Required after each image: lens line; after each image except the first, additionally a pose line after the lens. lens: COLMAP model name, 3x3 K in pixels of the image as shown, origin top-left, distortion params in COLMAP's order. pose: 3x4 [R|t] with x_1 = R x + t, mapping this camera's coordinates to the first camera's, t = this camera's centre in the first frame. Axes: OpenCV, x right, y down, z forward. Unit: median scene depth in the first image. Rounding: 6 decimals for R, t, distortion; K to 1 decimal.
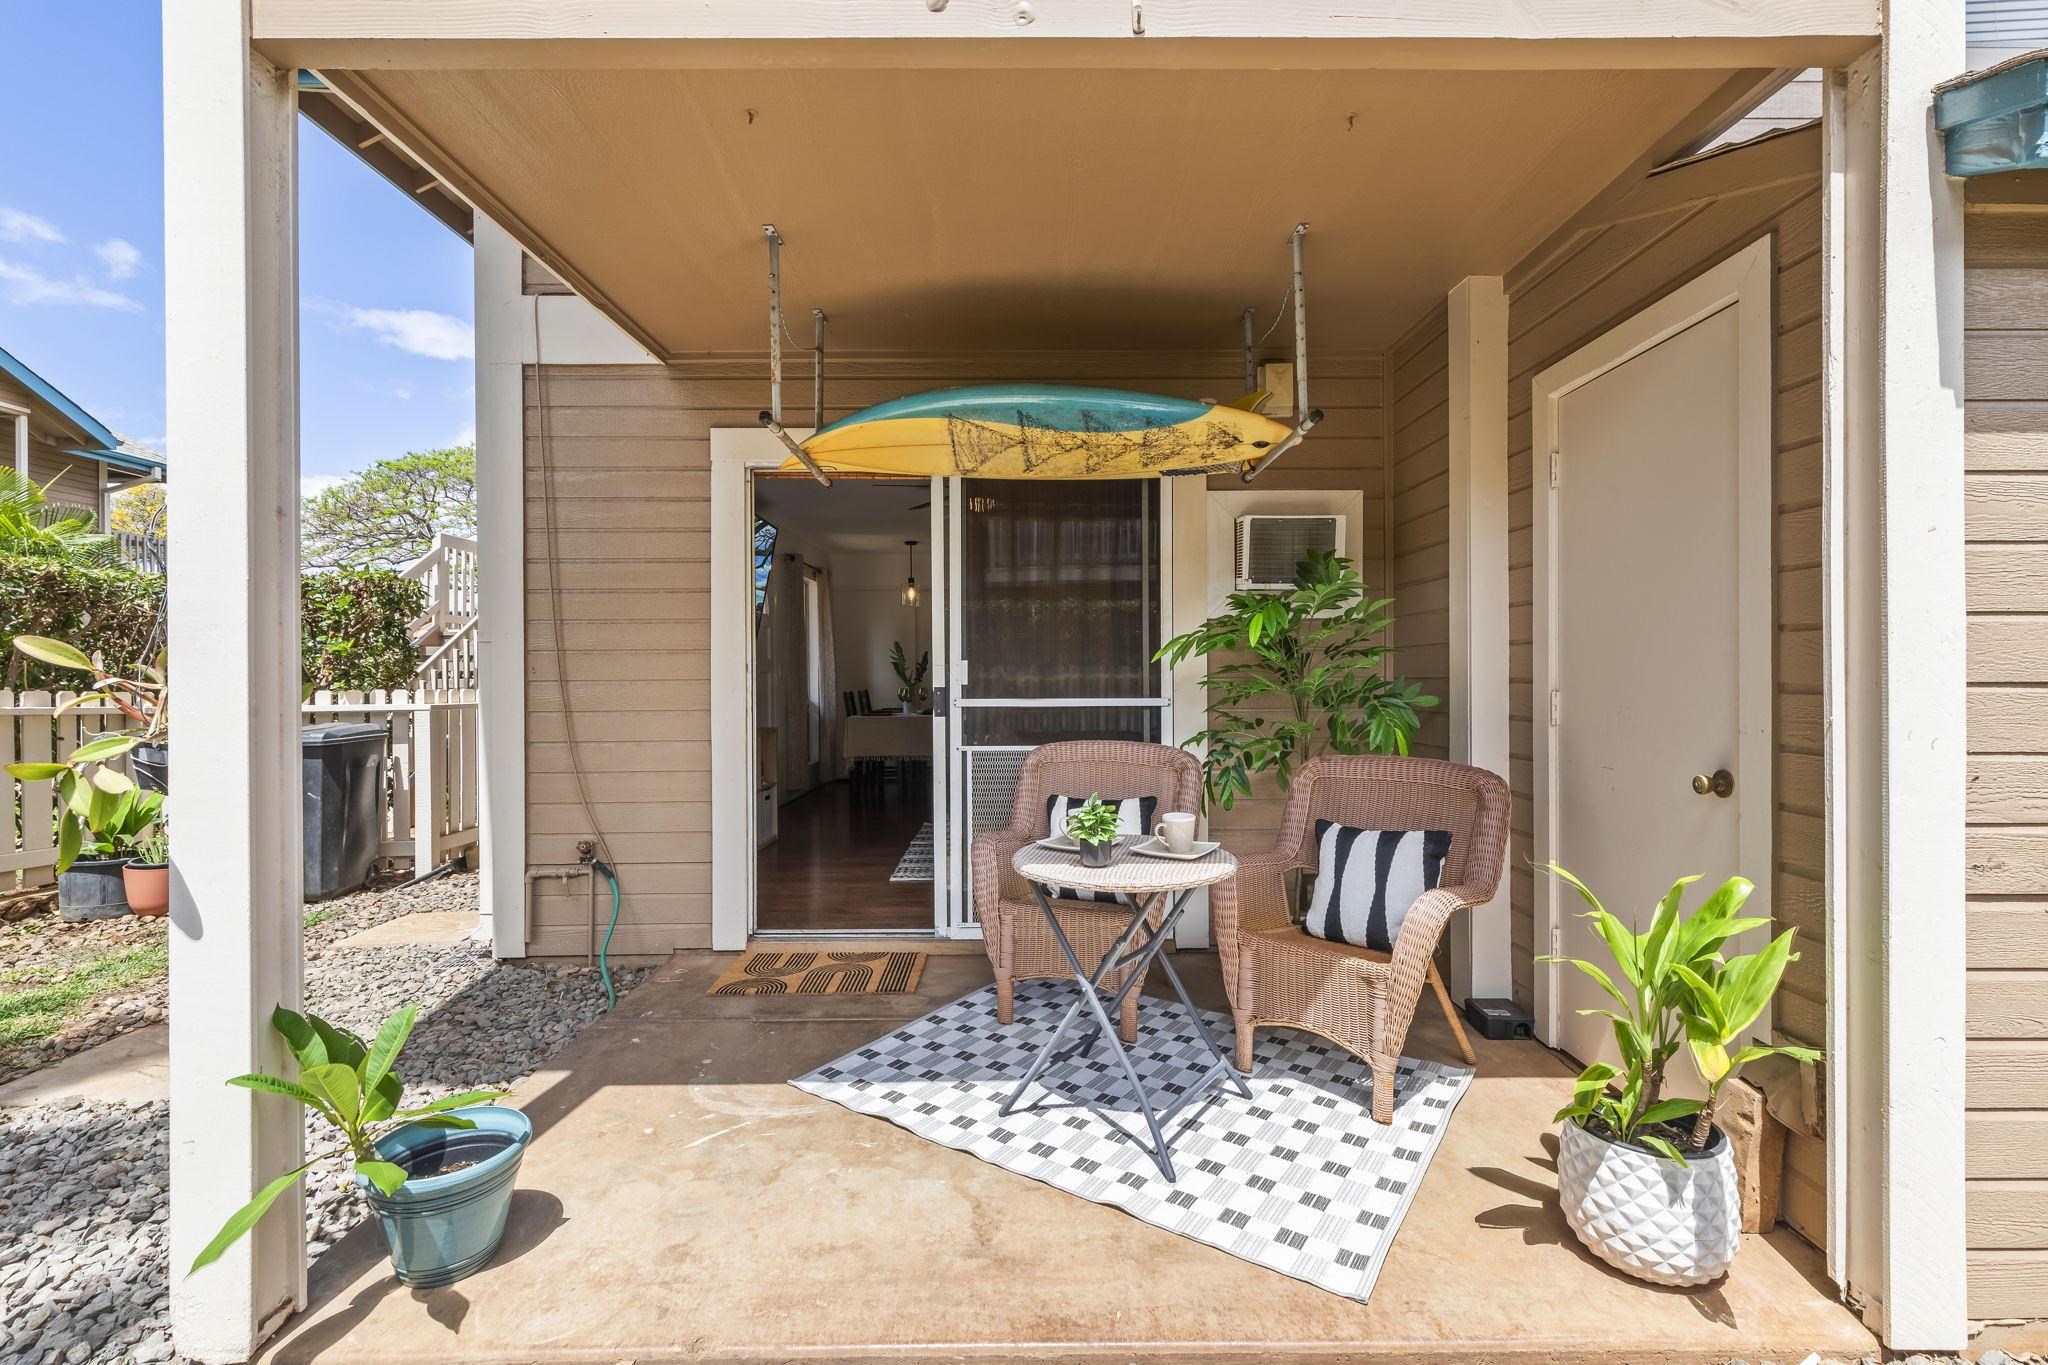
lens RADIAL K [[915.4, 0, 1037.0], [0, 915.4, 677.9], [0, 0, 1]] dist [0.001563, 0.000401]
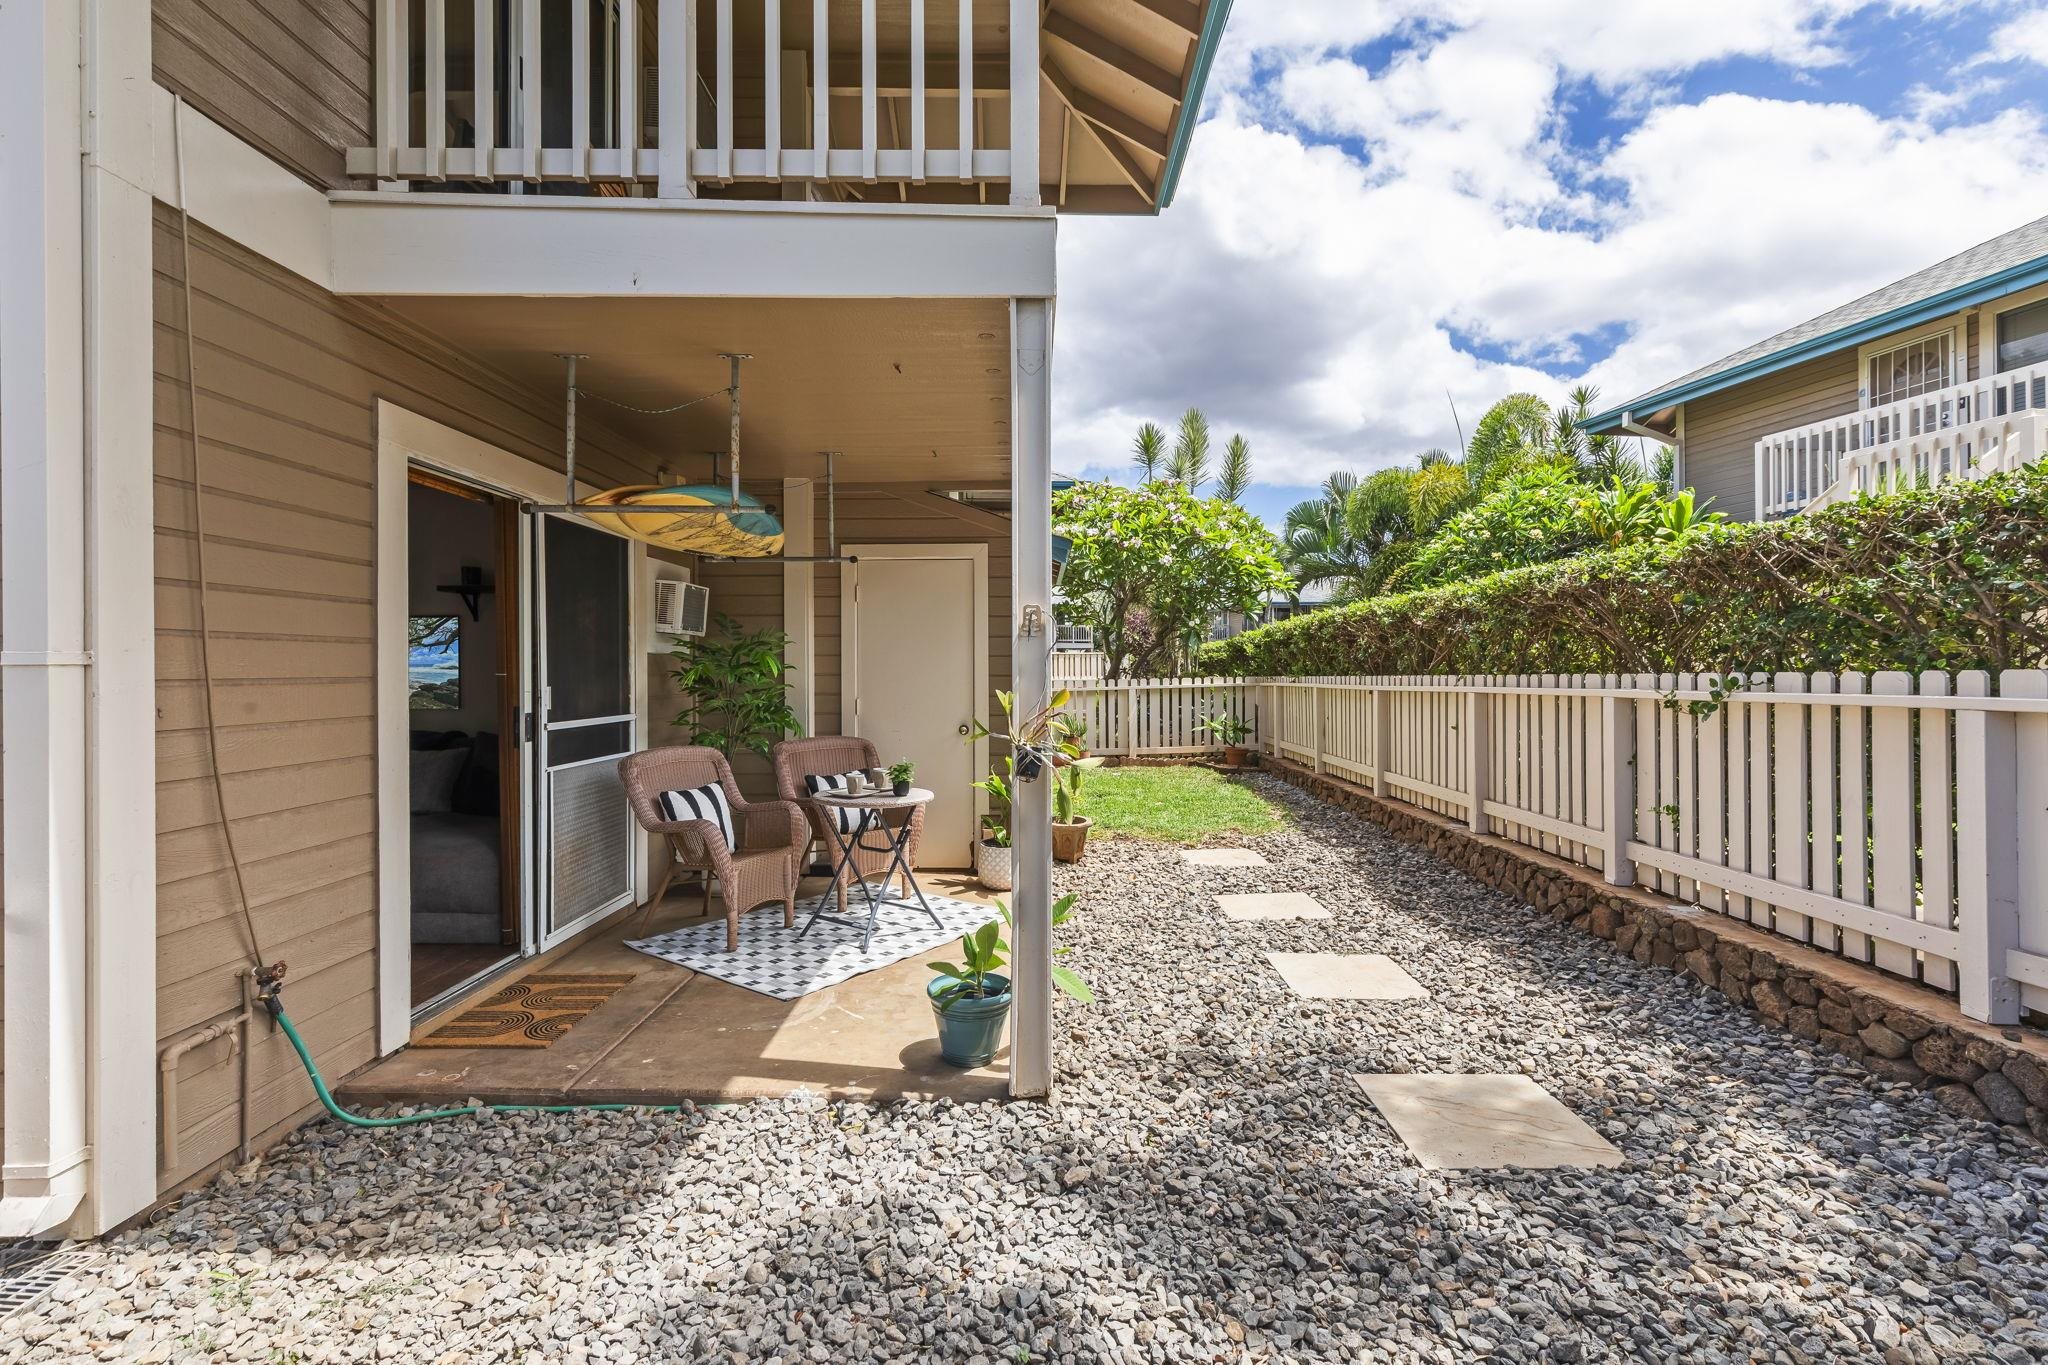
lens RADIAL K [[917.3, 0, 1036.2], [0, 917.3, 669.5], [0, 0, 1]] dist [0.003966, -0.000307]
pose [[0.010990, 0.004100, 0.999931, -1.144712], [0.007978, 0.999959, -0.004188, -0.030524], [-0.999908, 0.008024, 0.010957, 0.424056]]
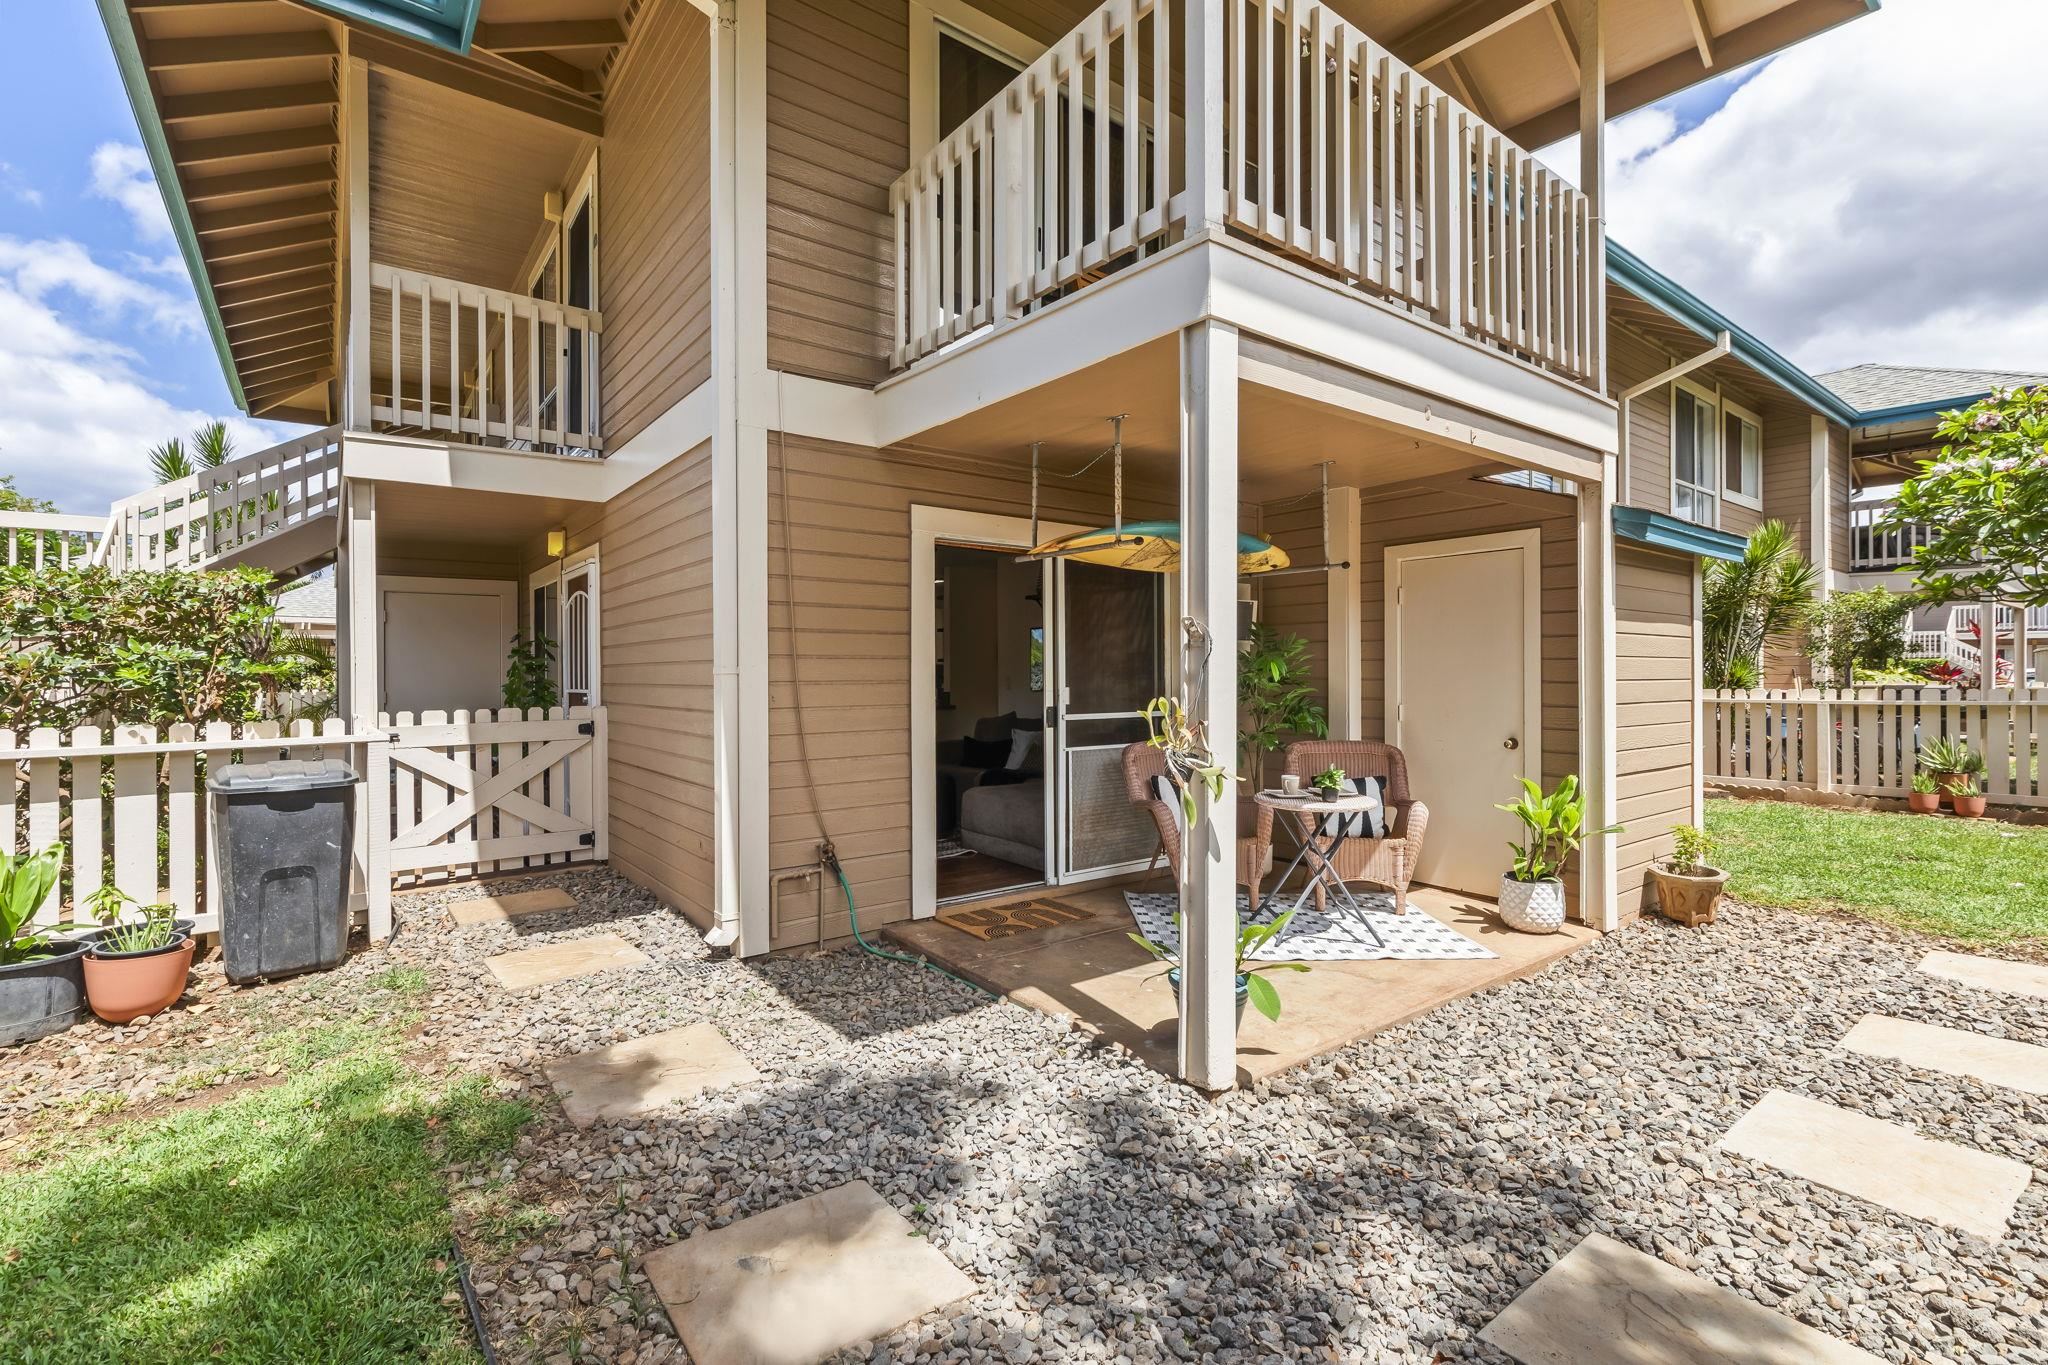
lens RADIAL K [[917.3, 0, 1036.2], [0, 917.3, 669.5], [0, 0, 1]] dist [0.003966, -0.000307]
pose [[0.798446, 0.004906, 0.602046, -0.978181], [0.001614, 0.999946, -0.010288, -0.032639], [-0.602064, 0.009186, 0.798395, -0.106604]]
